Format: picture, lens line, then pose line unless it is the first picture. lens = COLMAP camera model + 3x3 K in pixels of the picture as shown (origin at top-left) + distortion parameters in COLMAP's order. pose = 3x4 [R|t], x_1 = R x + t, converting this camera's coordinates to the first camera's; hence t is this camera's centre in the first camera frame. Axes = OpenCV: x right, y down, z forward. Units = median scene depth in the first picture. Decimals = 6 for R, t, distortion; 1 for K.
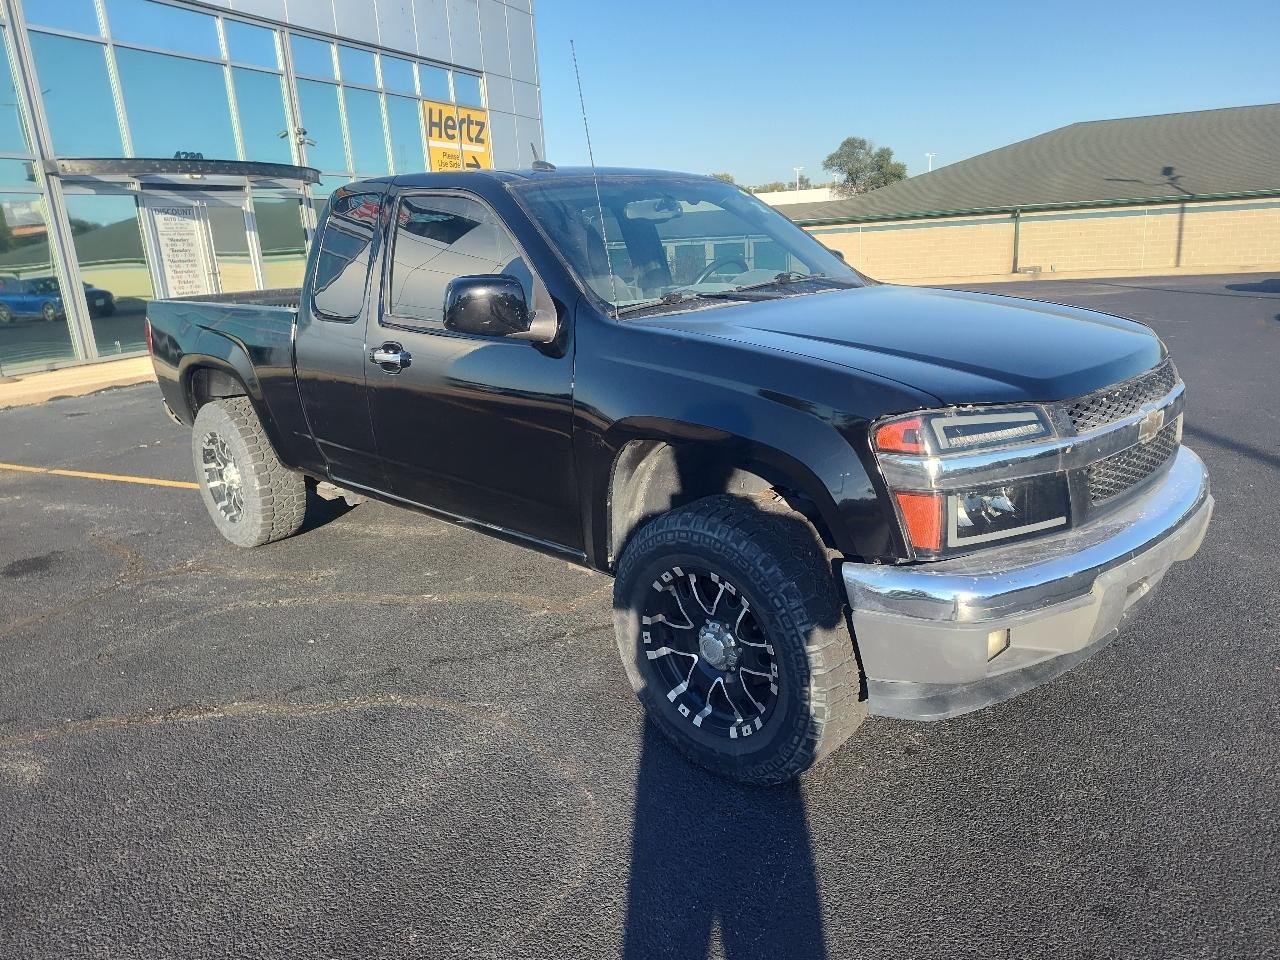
lens RADIAL K [[889.8, 0, 640.0], [0, 889.8, 480.0], [0, 0, 1]] dist [0.051721, -0.056095]
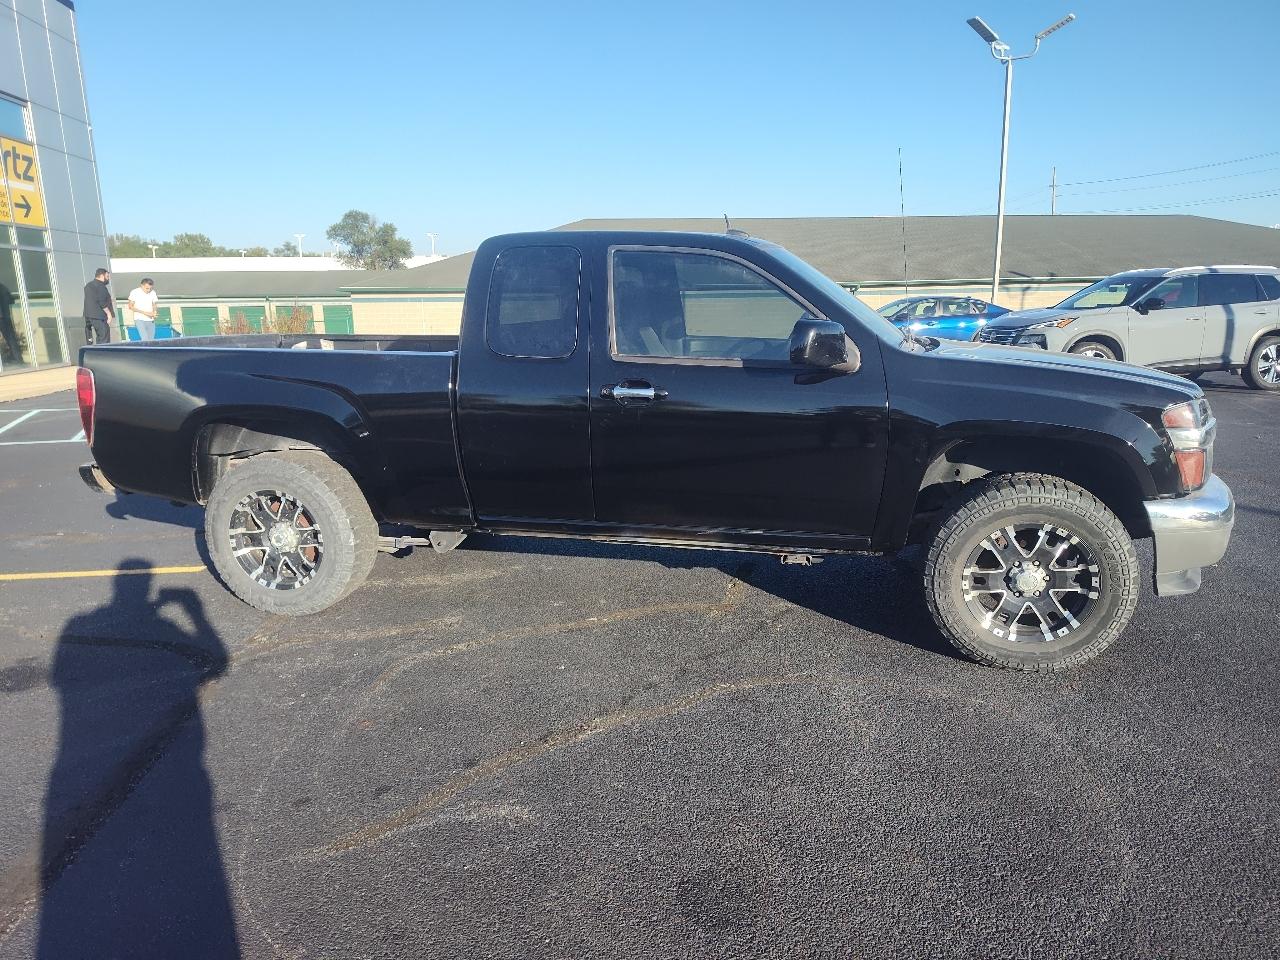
lens RADIAL K [[876.1, 0, 639.9], [0, 876.1, 483.7], [0, 0, 1]] dist [0.051543, -0.058917]
pose [[0.853914, -0.068135, 0.515935, -0.224189], [0.103444, 0.993832, -0.039961, 0.005216], [-0.510030, 0.087494, 0.855695, 0.018700]]
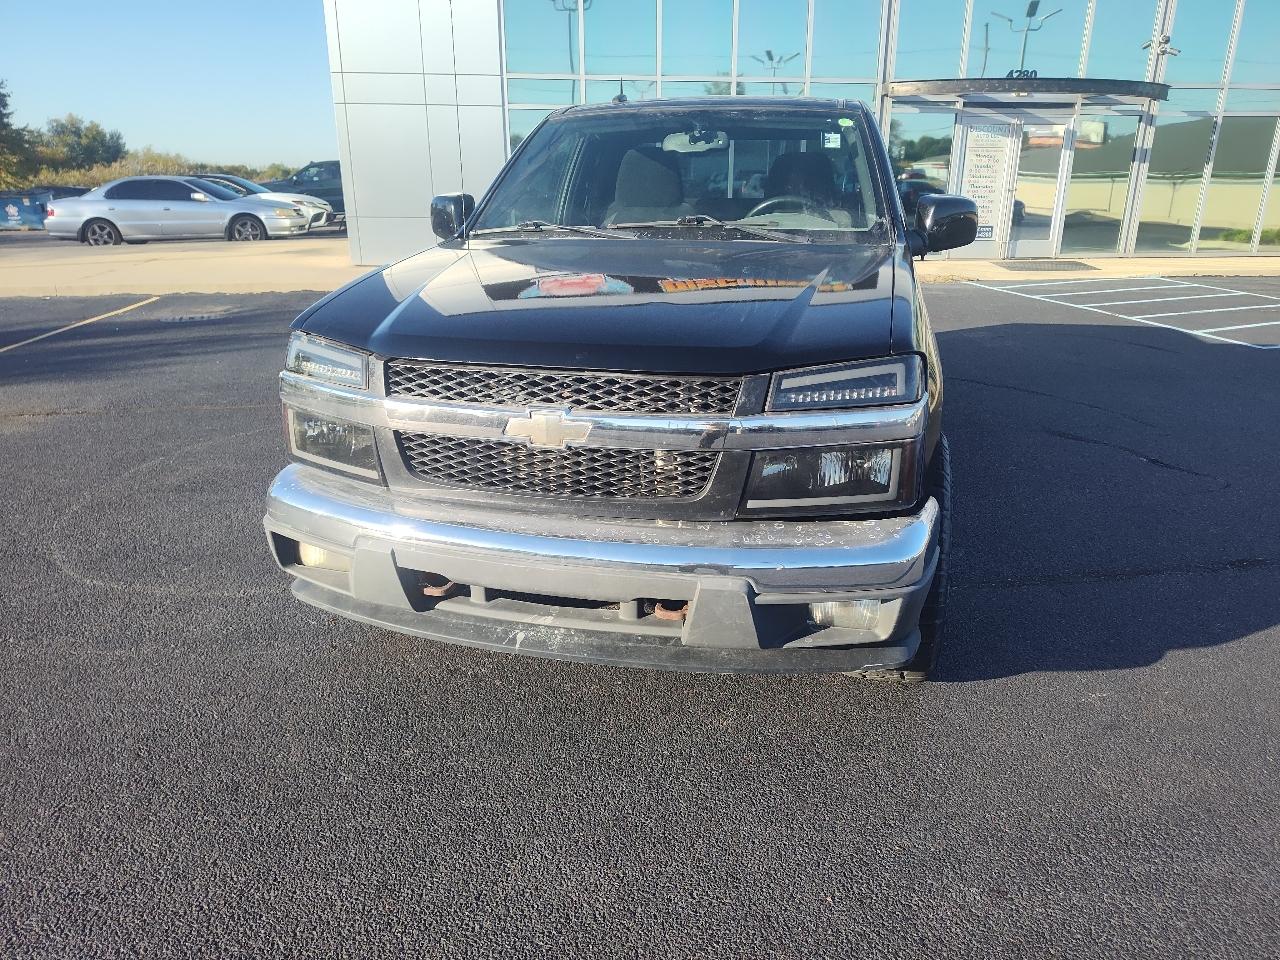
lens RADIAL K [[845.8, 0, 640.0], [0, 845.8, 480.0], [0, 0, 1]] dist [0.001295, -0.001862]
pose [[0.534858, 0.337781, -0.774487, 0.188612], [-0.253868, 0.938508, 0.233995, -0.031930], [0.805902, 0.071463, 0.587721, 0.089130]]
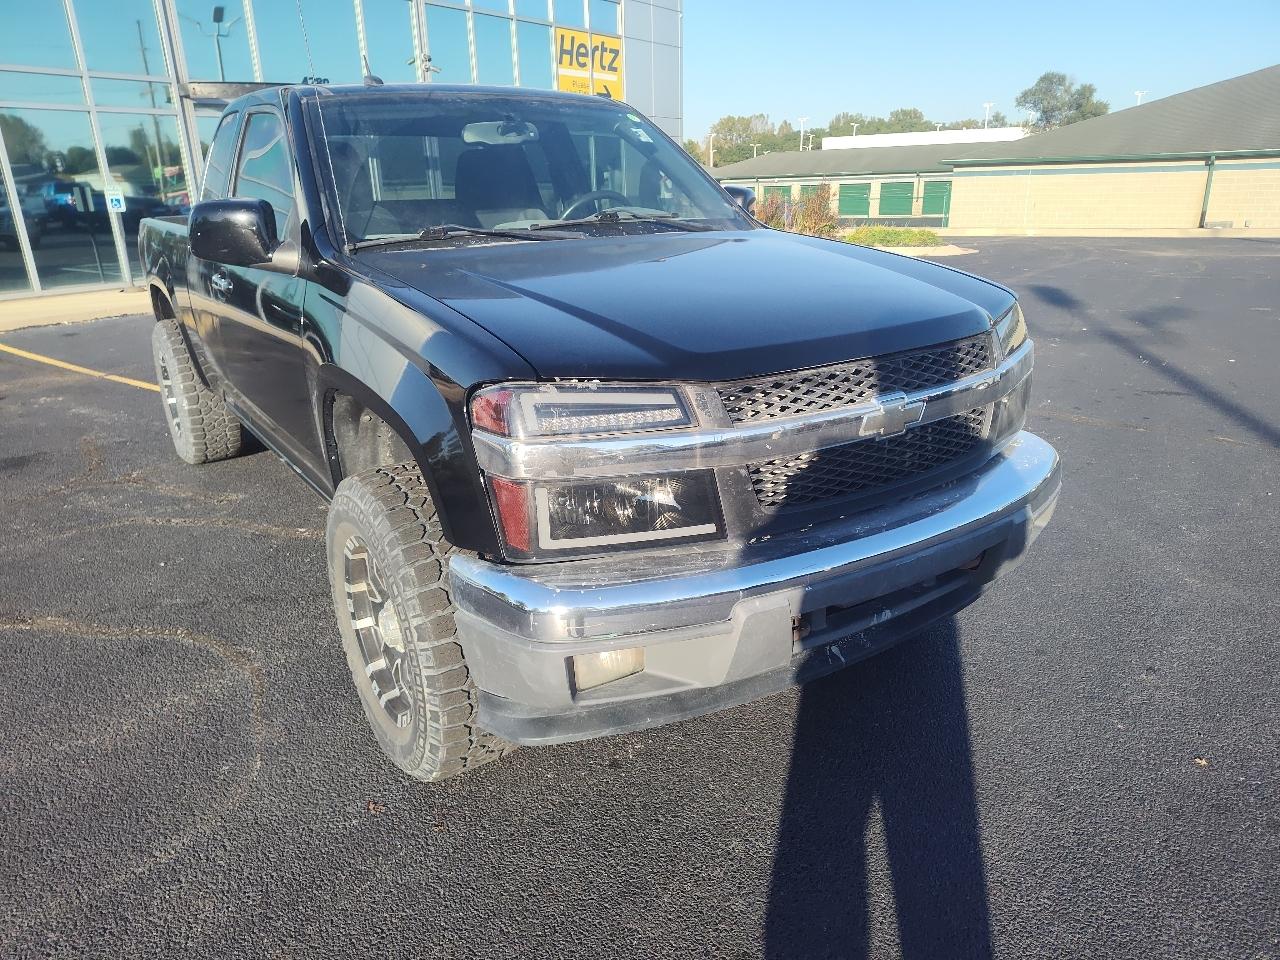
lens RADIAL K [[882.0, 0, 640.0], [0, 882.0, 480.0], [0, 0, 1]] dist [-0.001473, -0.002477]
pose [[0.981685, 0.088941, -0.168476, 0.090557], [-0.076682, 0.994005, 0.077934, -0.009512], [0.174397, -0.063587, 0.982620, 0.033807]]
